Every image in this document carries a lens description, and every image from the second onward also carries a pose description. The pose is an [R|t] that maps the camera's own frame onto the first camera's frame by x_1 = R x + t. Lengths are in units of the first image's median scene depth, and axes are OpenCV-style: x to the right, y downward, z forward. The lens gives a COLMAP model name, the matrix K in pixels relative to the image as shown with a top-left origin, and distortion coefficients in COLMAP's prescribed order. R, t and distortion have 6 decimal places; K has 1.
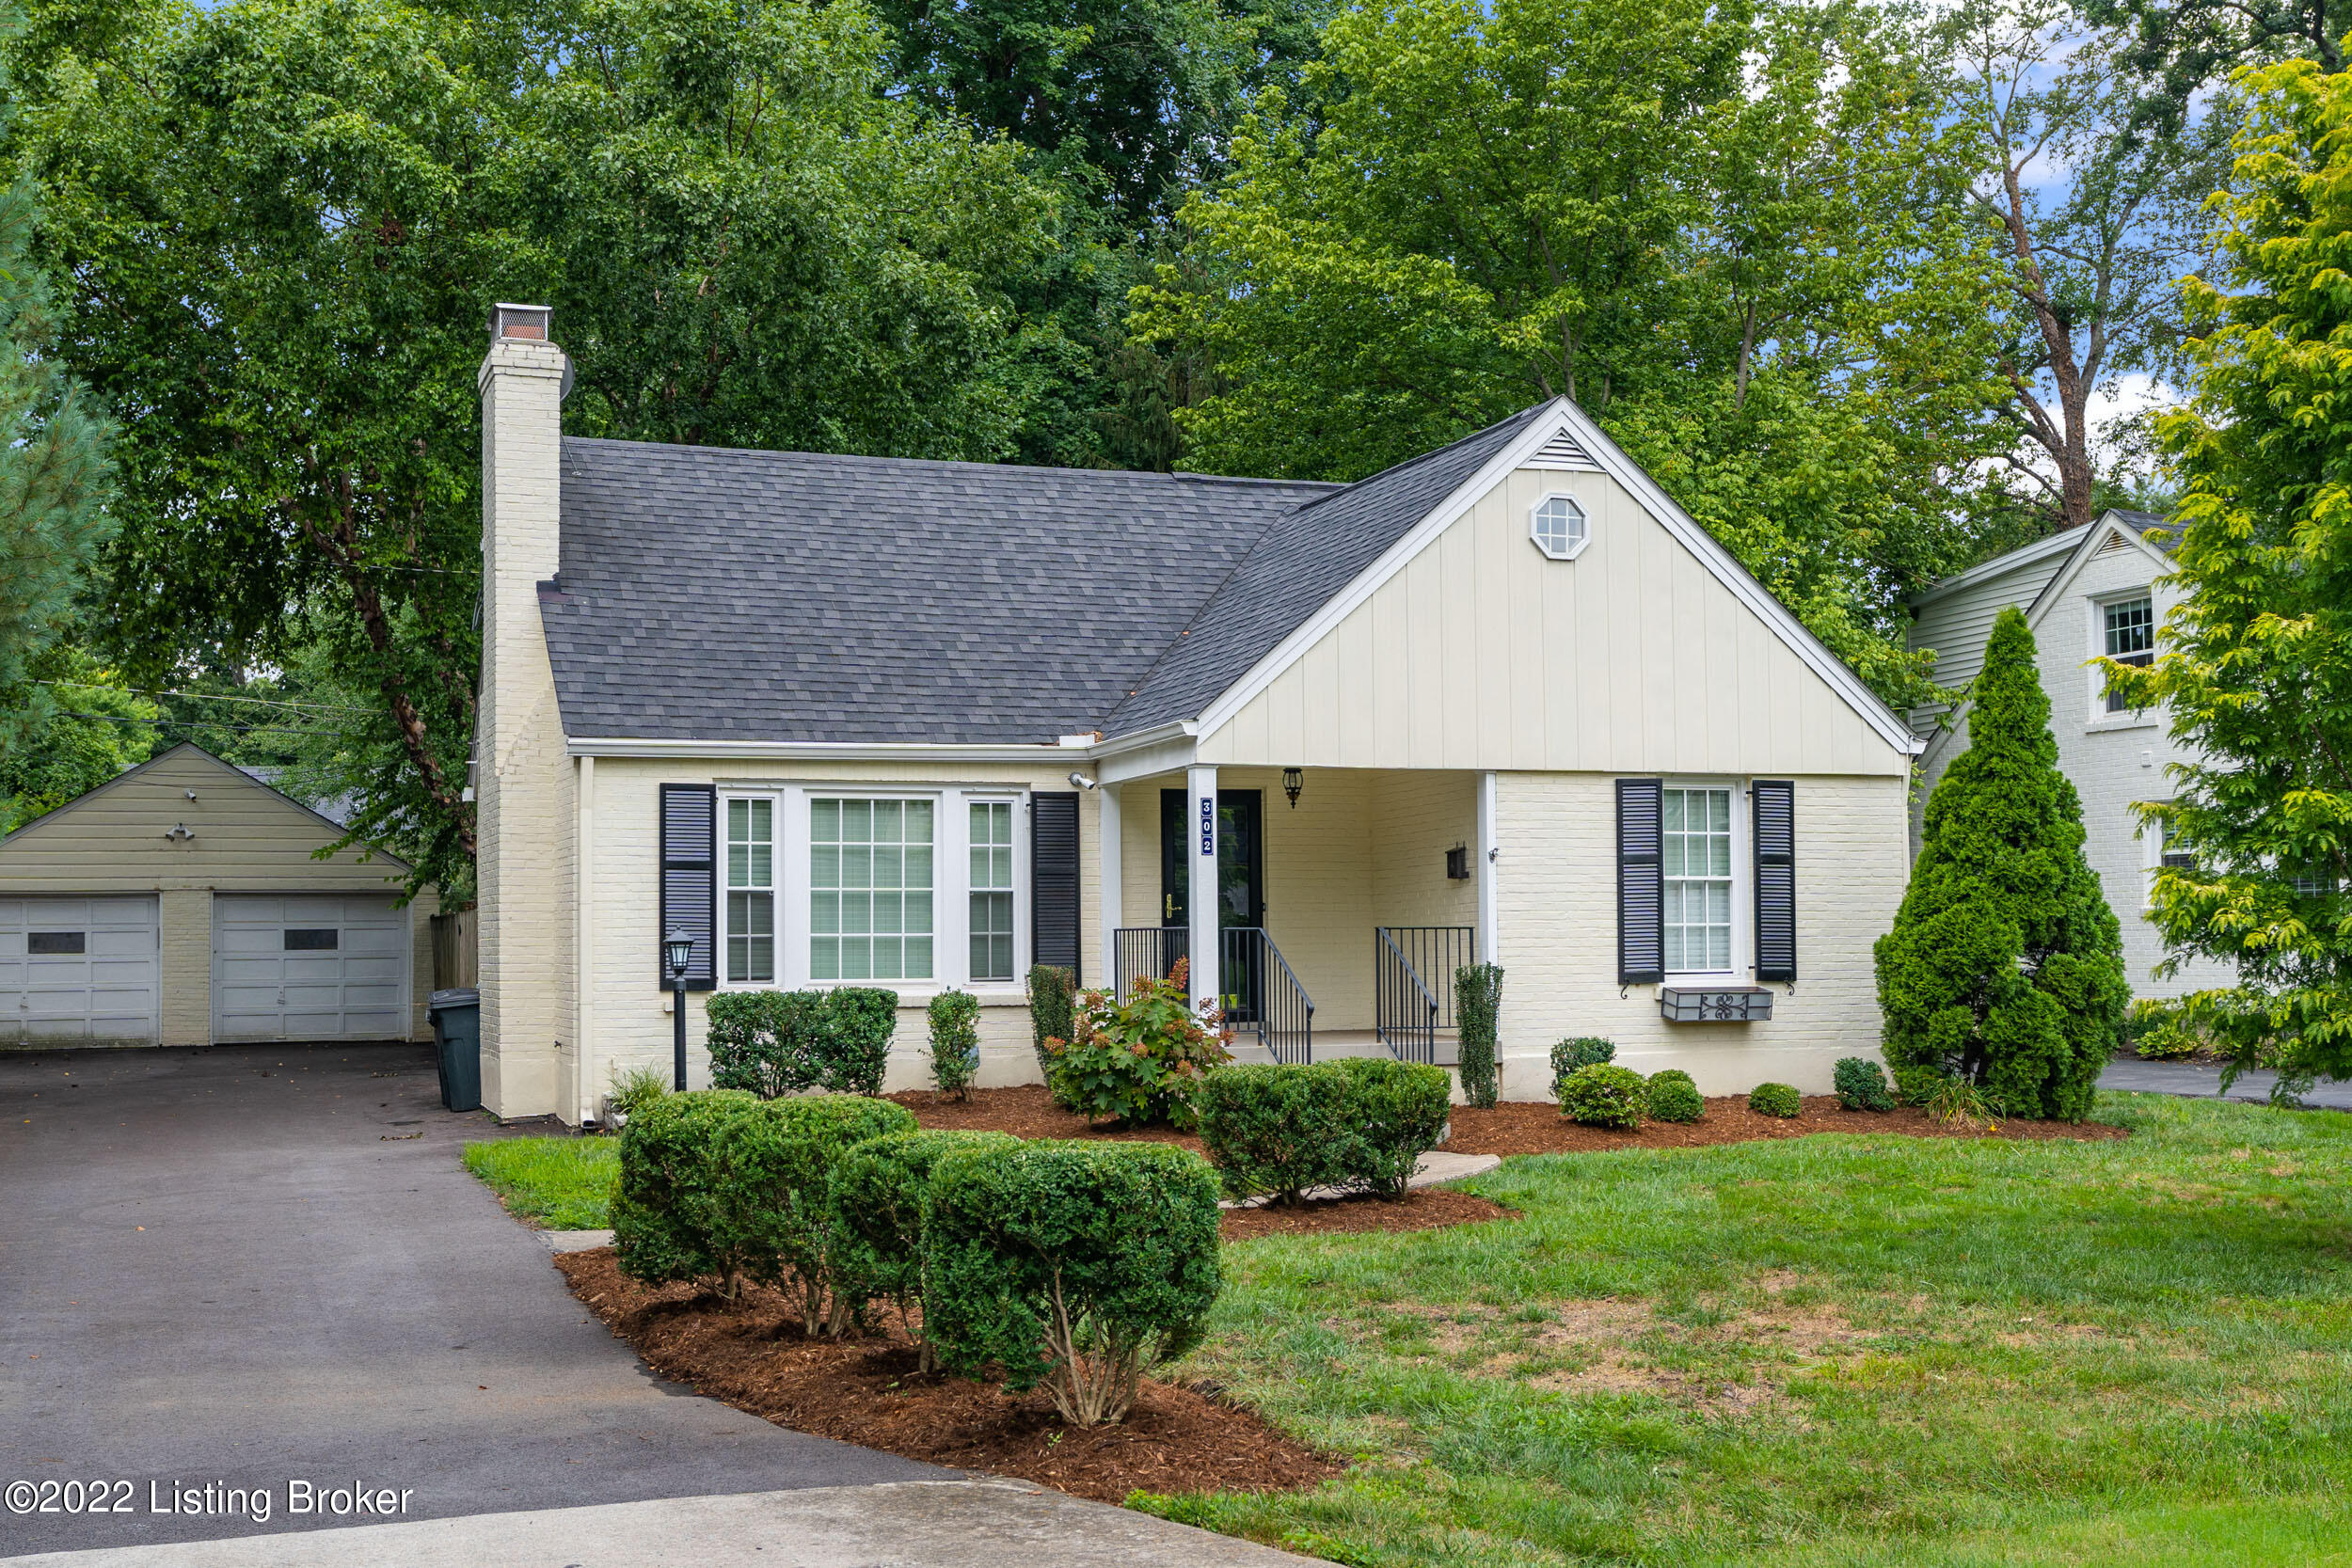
lens RADIAL K [[2773.3, 0, 1181.8], [0, 2773.3, 805.8], [0, 0, 1]] dist [-0.012091, 0.000000]
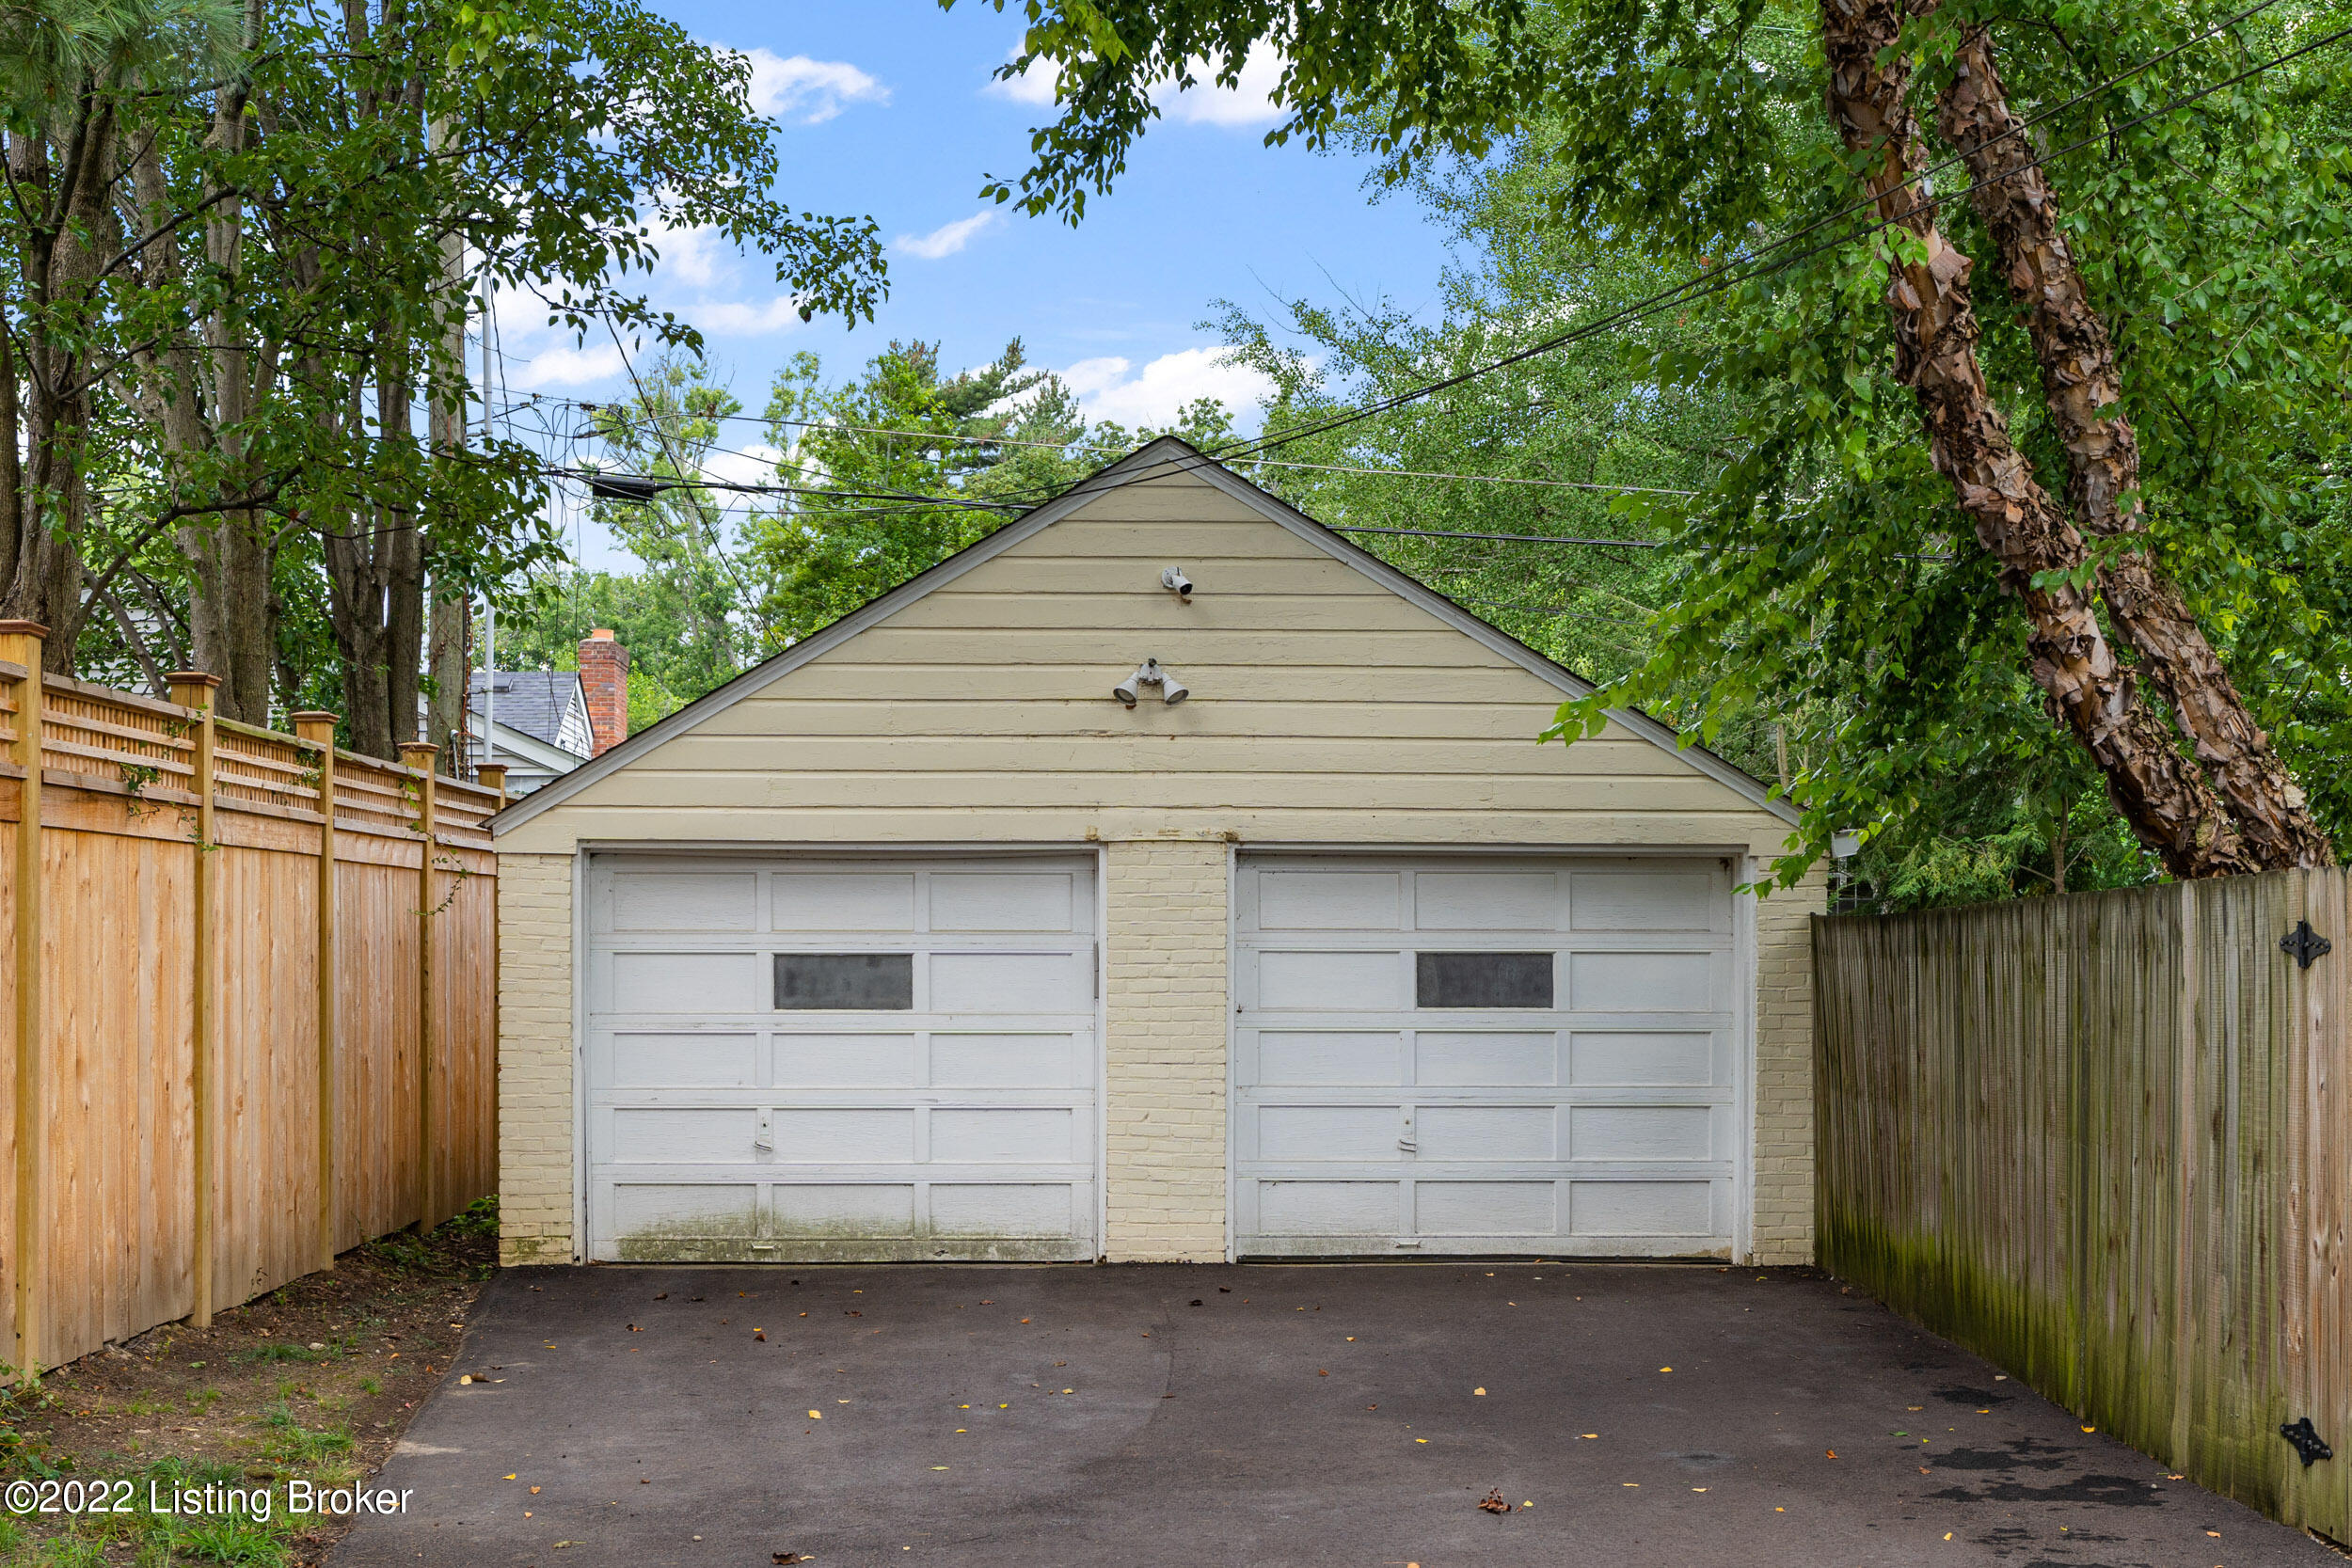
lens RADIAL K [[3100.0, 0, 1177.3], [0, 3100.0, 787.8], [0, 0, 1]] dist [0.020285, 0.000000]
pose [[0.950611, -0.009072, -0.310253, -0.379951], [0.003561, 0.999826, -0.018324, 0.050965], [0.310365, 0.016314, 0.950478, 1.003803]]
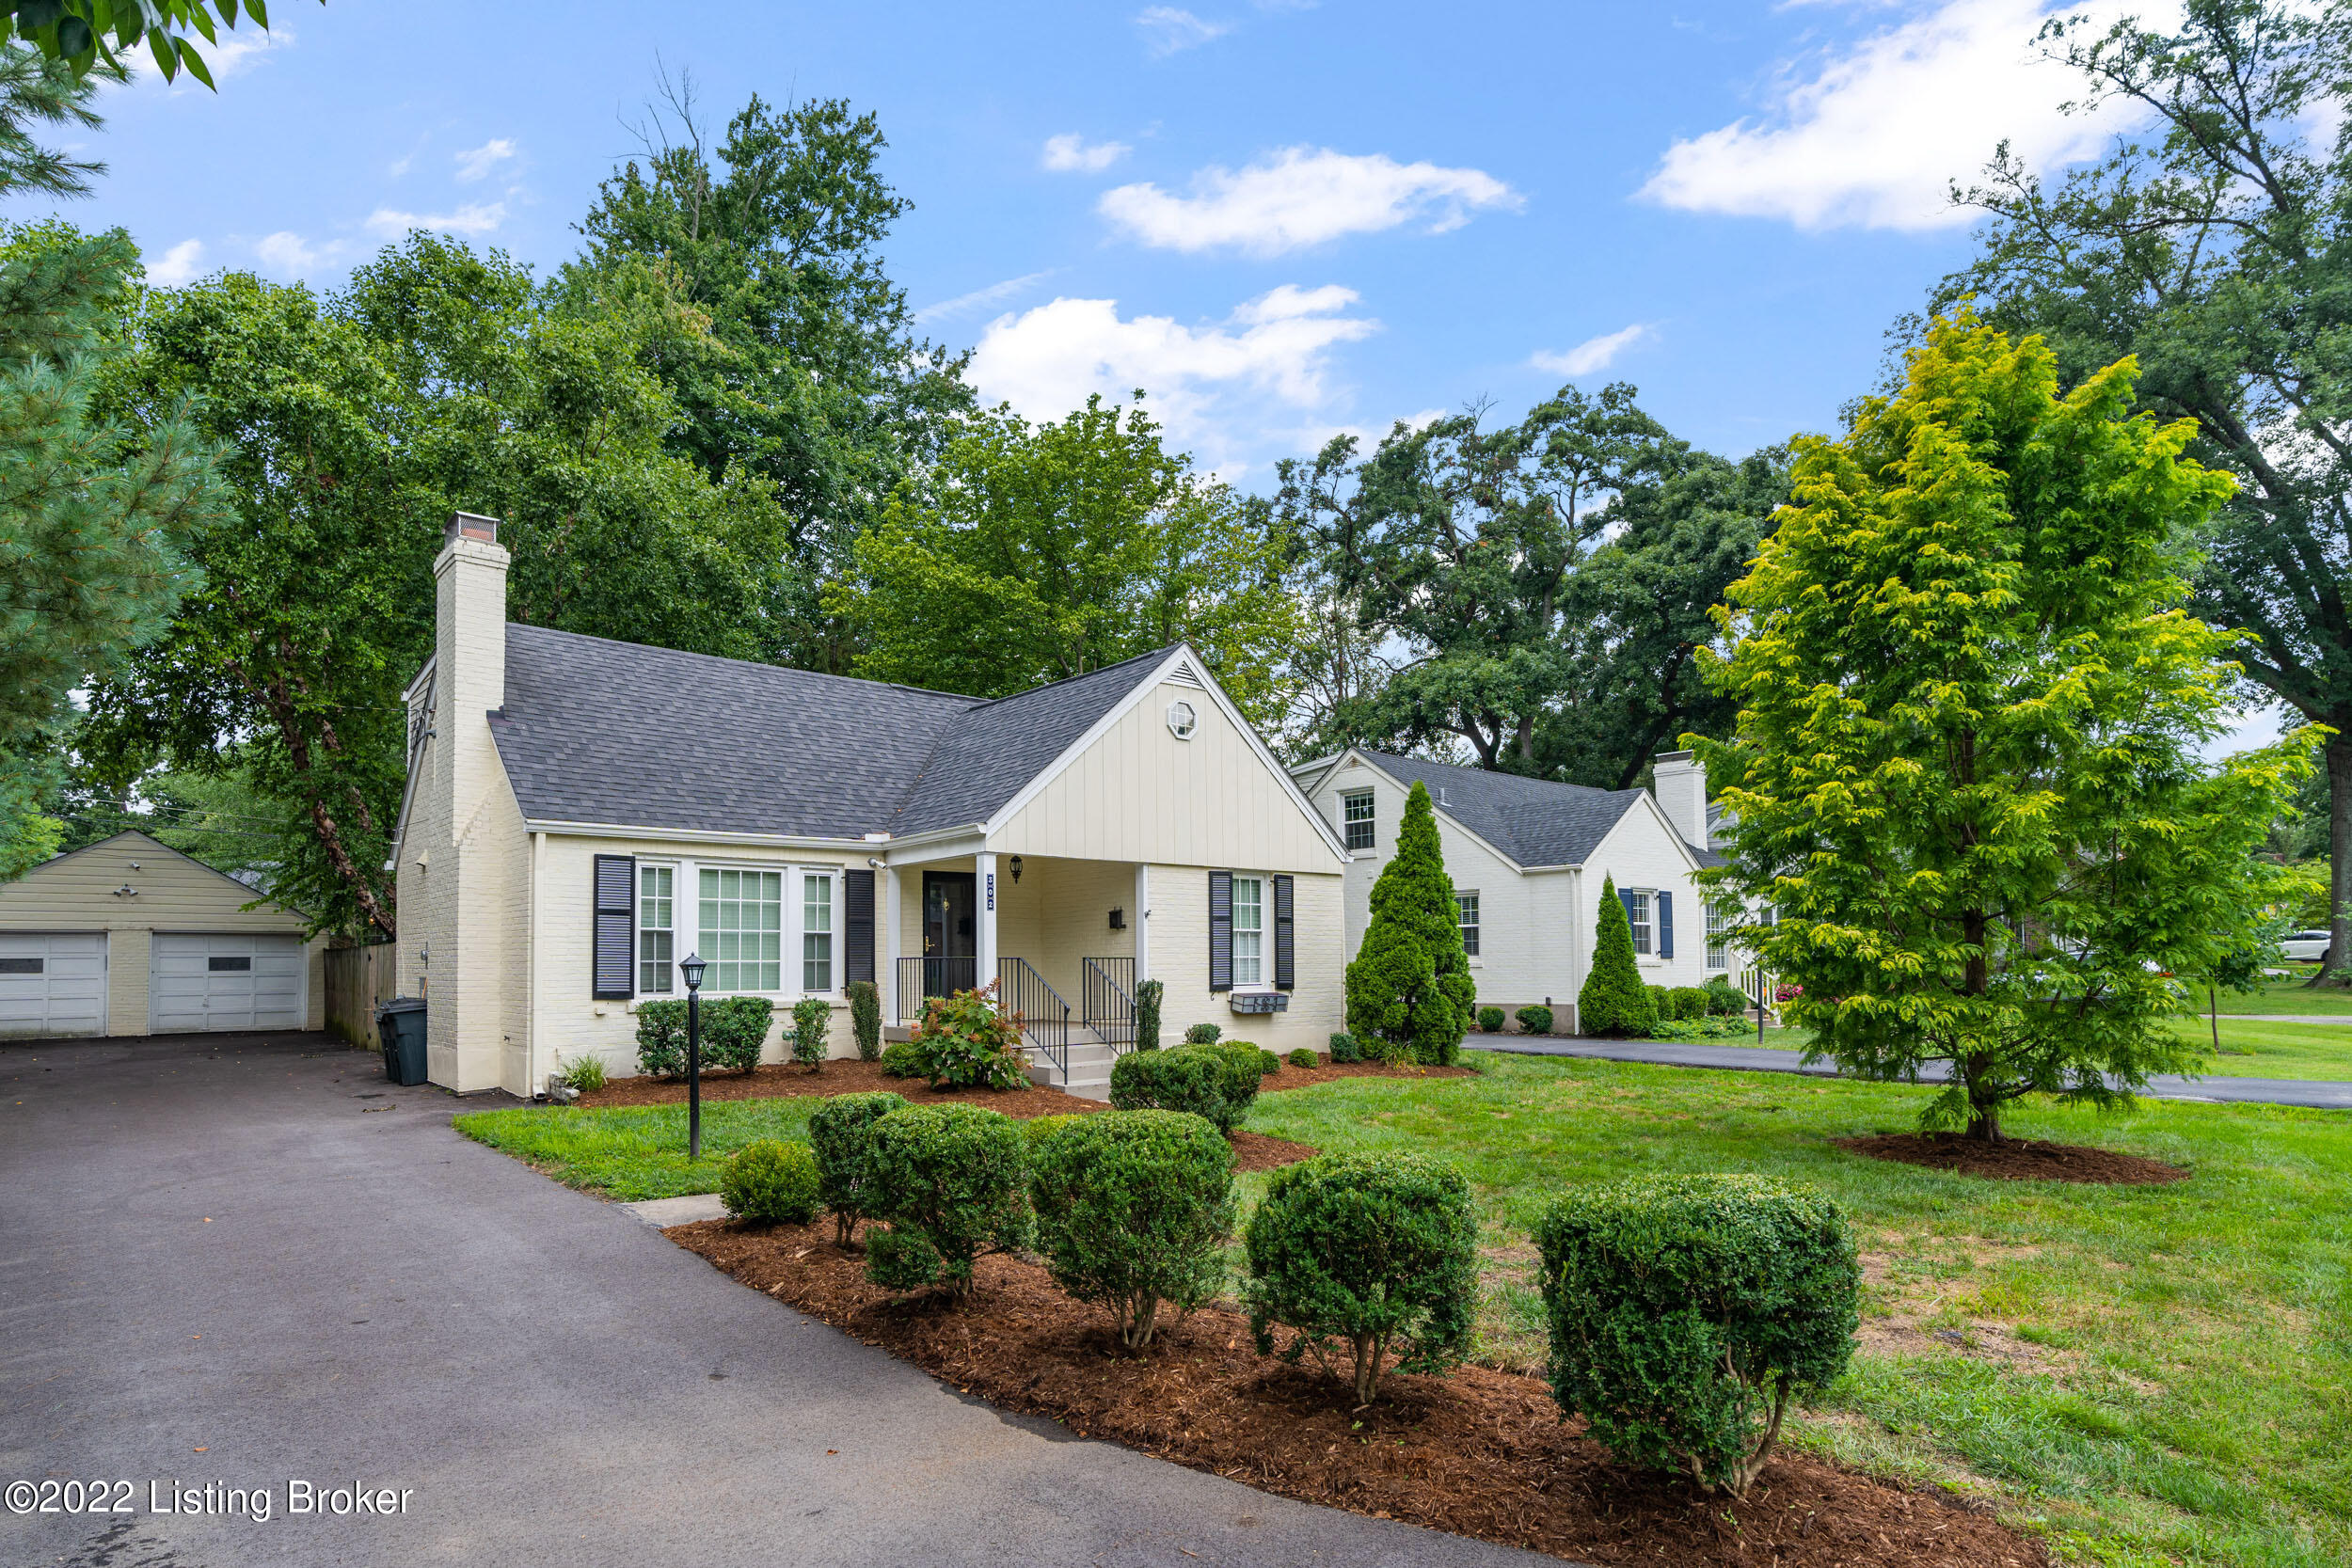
lens RADIAL K [[1287.0, 0, 1187.9], [0, 1287.0, 909.3], [0, 0, 1]] dist [-0.005382, -0.000037]
pose [[0.930821, 0.018002, 0.365033, -0.141686], [-0.019455, 0.999811, 0.000303, 0.013759], [-0.364958, -0.007384, 0.930995, 0.266295]]
